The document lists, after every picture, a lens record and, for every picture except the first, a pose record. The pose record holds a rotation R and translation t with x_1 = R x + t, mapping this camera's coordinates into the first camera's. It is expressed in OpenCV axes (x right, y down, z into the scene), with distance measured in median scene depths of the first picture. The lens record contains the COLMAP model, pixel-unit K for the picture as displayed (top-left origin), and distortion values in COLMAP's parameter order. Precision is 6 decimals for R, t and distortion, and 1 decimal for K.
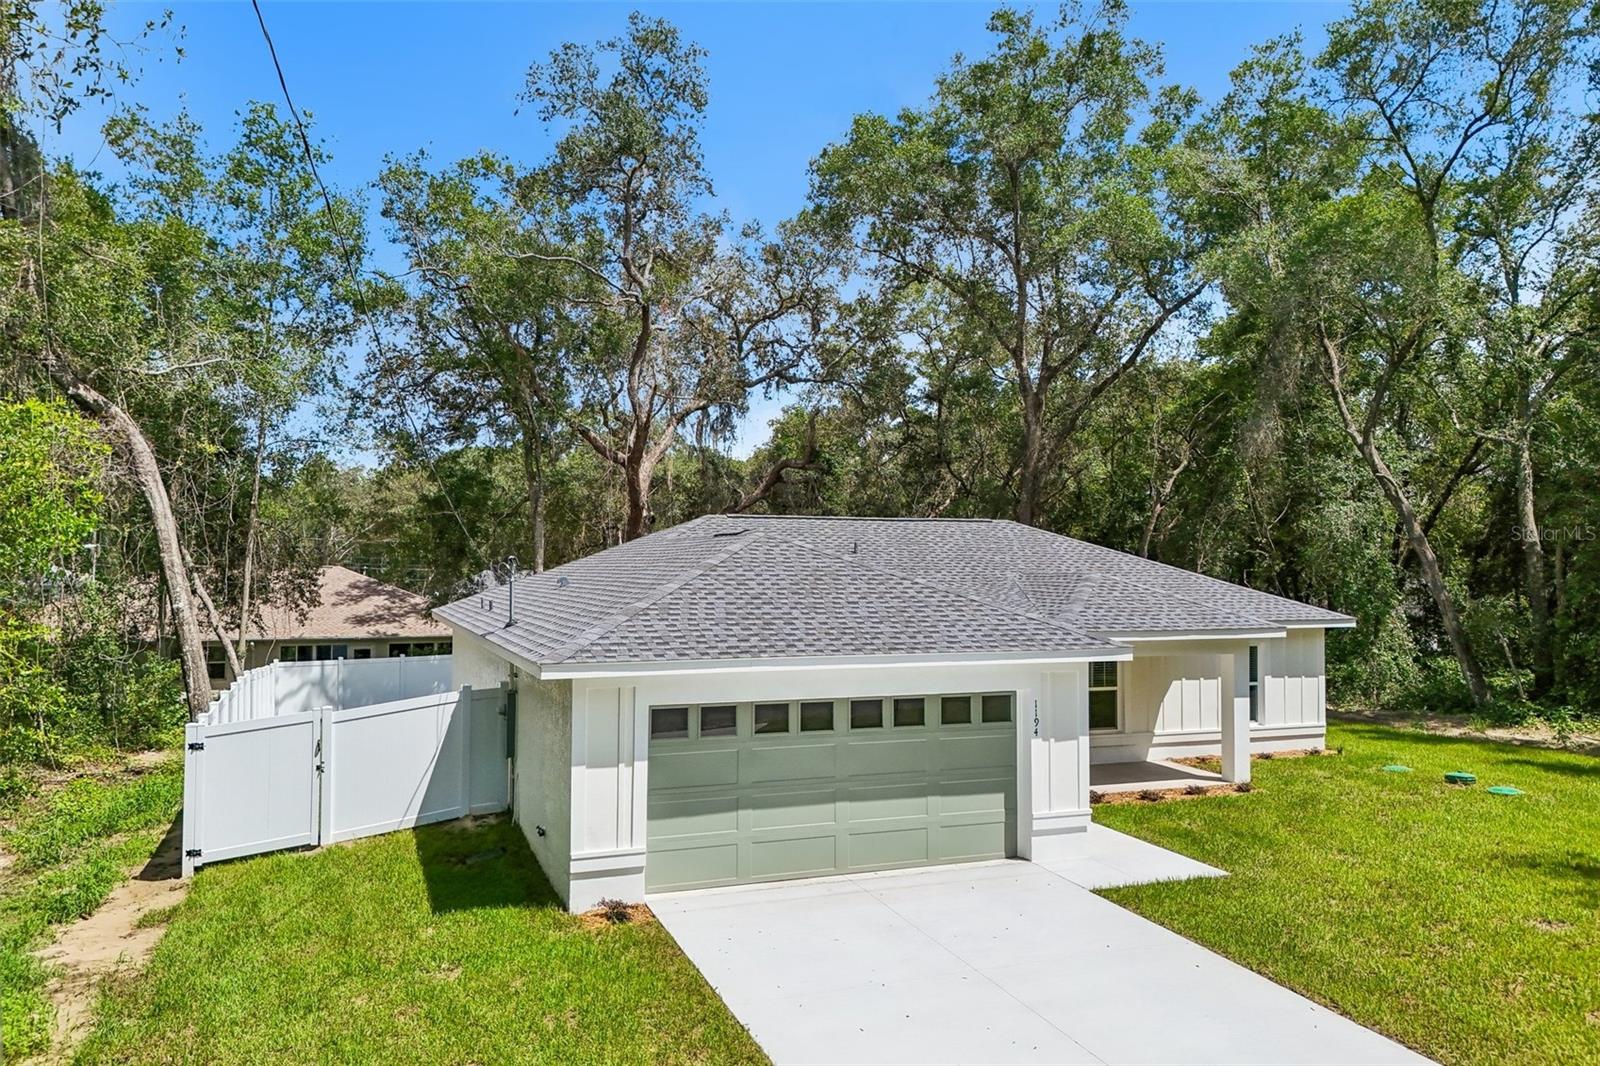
lens RADIAL K [[1176.7, 0, 784.8], [0, 1176.7, 510.3], [0, 0, 1]] dist [0.095545, -0.112762]
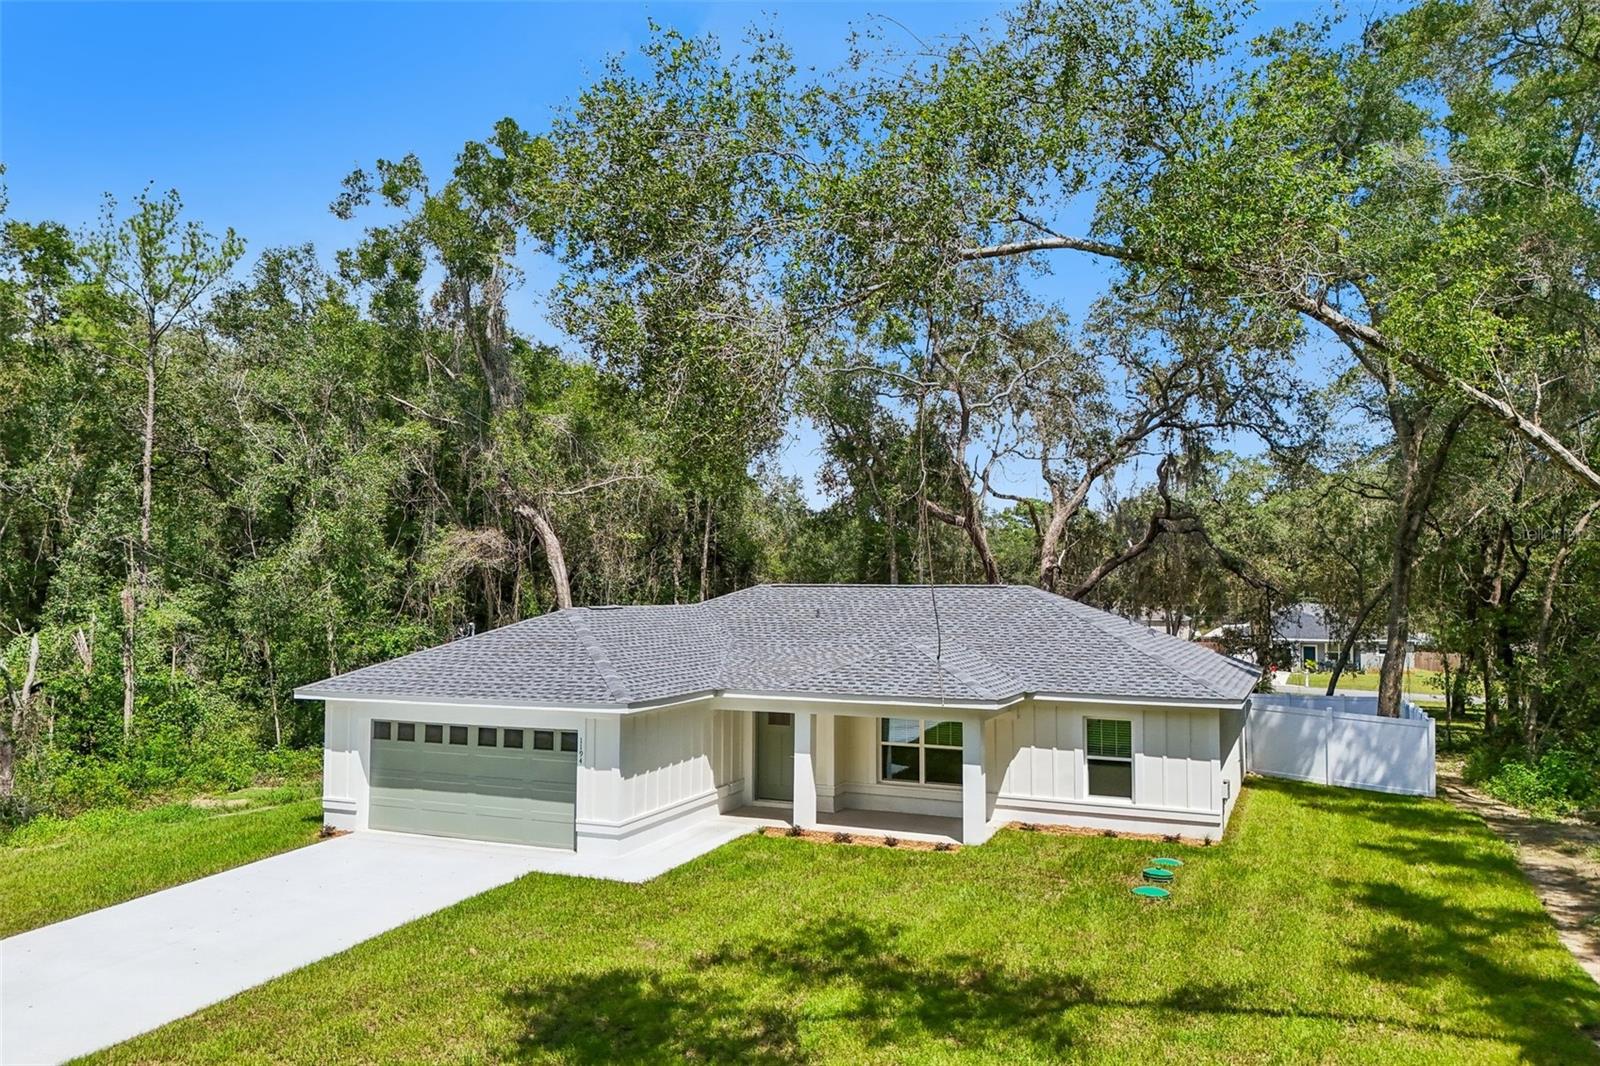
lens RADIAL K [[1182.5, 0, 800.0], [0, 1182.5, 533.0], [0, 0, 1]] dist [0.093821, -0.120284]
pose [[0.701547, -0.032470, -0.711883, 1.404193], [0.033167, 0.999367, -0.012897, -0.054602], [0.711851, -0.014563, 0.702179, 0.206092]]
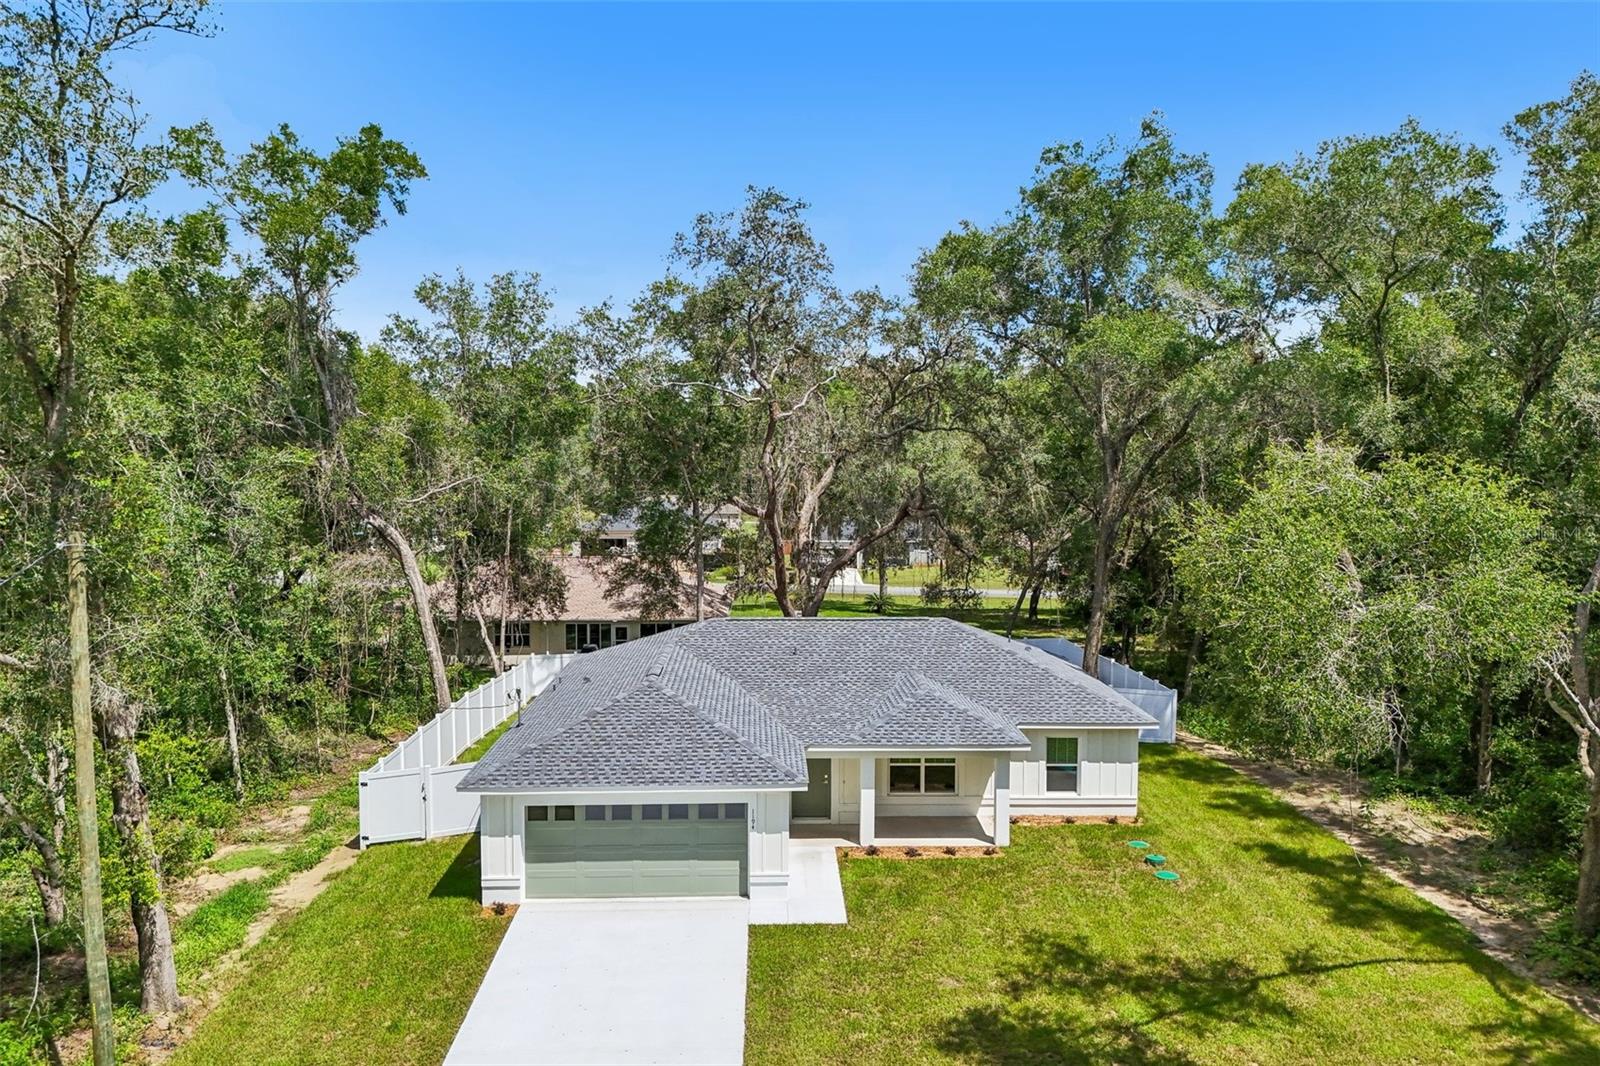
lens RADIAL K [[1182.5, 0, 800.0], [0, 1182.5, 533.0], [0, 0, 1]] dist [0.093821, -0.120284]
pose [[0.941509, 0.028345, -0.335794, 0.852400], [0.014642, 0.992074, 0.124798, -0.460386], [0.336670, -0.122415, 0.933632, -0.550954]]
